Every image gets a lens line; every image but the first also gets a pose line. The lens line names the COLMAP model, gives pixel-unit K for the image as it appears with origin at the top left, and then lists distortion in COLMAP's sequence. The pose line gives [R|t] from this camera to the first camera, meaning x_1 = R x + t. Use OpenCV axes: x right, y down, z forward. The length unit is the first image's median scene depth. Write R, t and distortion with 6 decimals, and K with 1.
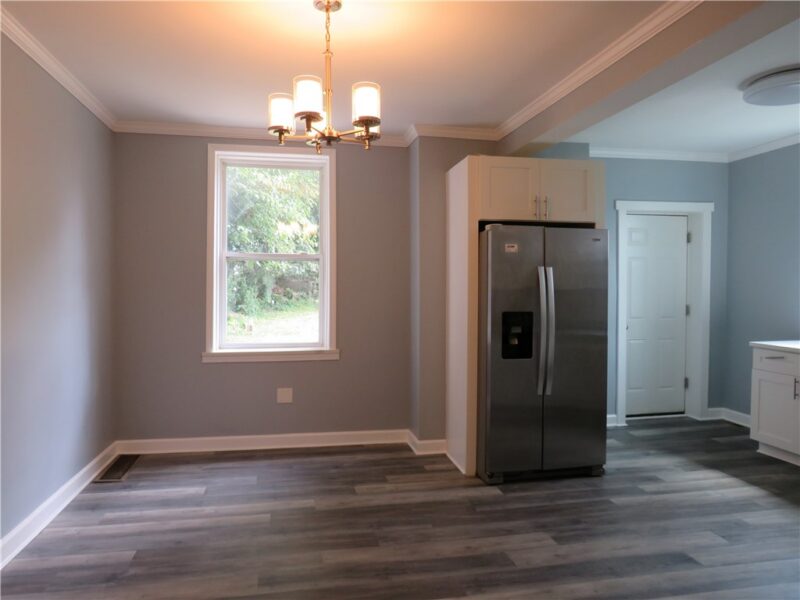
lens RADIAL K [[571.1, 0, 400.0], [0, 571.1, 300.0], [0, 0, 1]] dist [-0.029671, -0.003096]
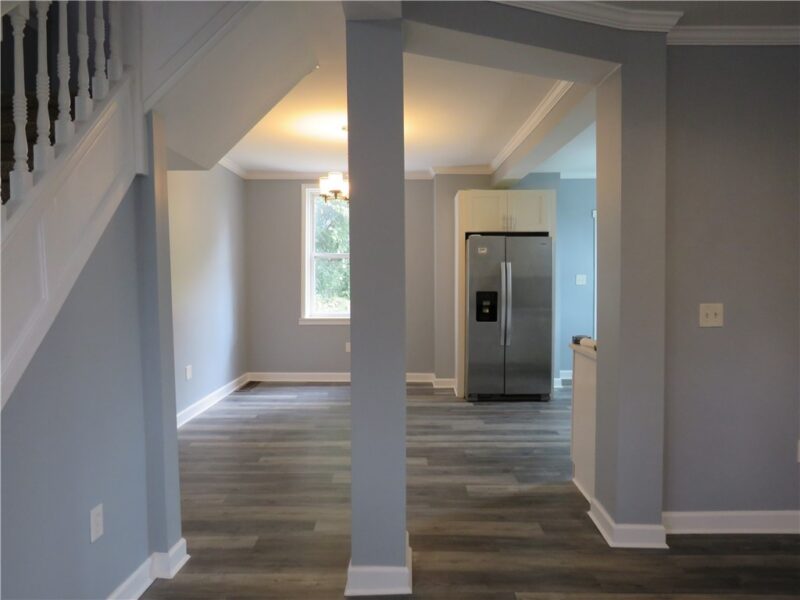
lens RADIAL K [[571.1, 0, 400.0], [0, 571.1, 300.0], [0, 0, 1]] dist [-0.029671, -0.003096]
pose [[0.979762, 0.003973, -0.200129, 0.274897], [0.000027, 0.999800, 0.019980, 0.012353], [0.200168, -0.019581, 0.979566, -0.553098]]
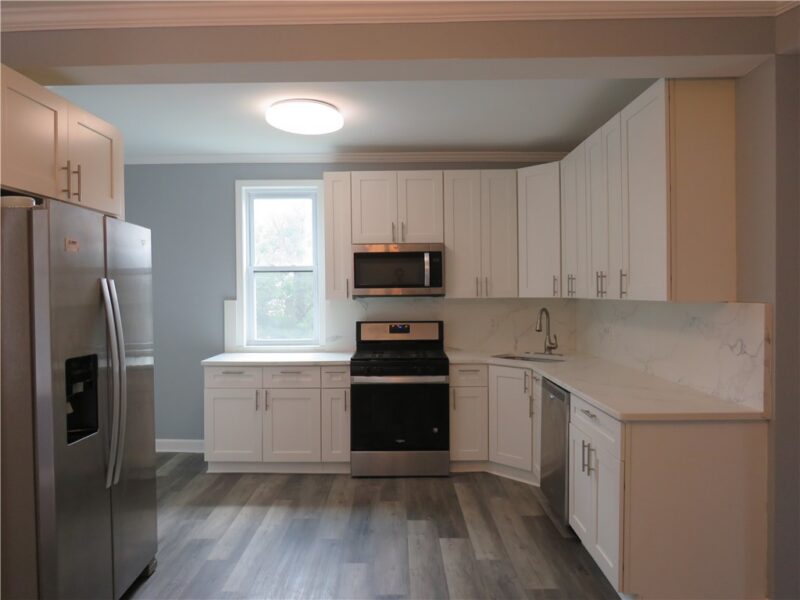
lens RADIAL K [[571.1, 0, 400.0], [0, 571.1, 300.0], [0, 0, 1]] dist [-0.029671, -0.003096]
pose [[0.199731, -0.019960, 0.979647, -0.275396], [0.040419, 0.999109, 0.012116, -0.029132], [-0.979017, 0.037177, 0.200360, 0.545928]]
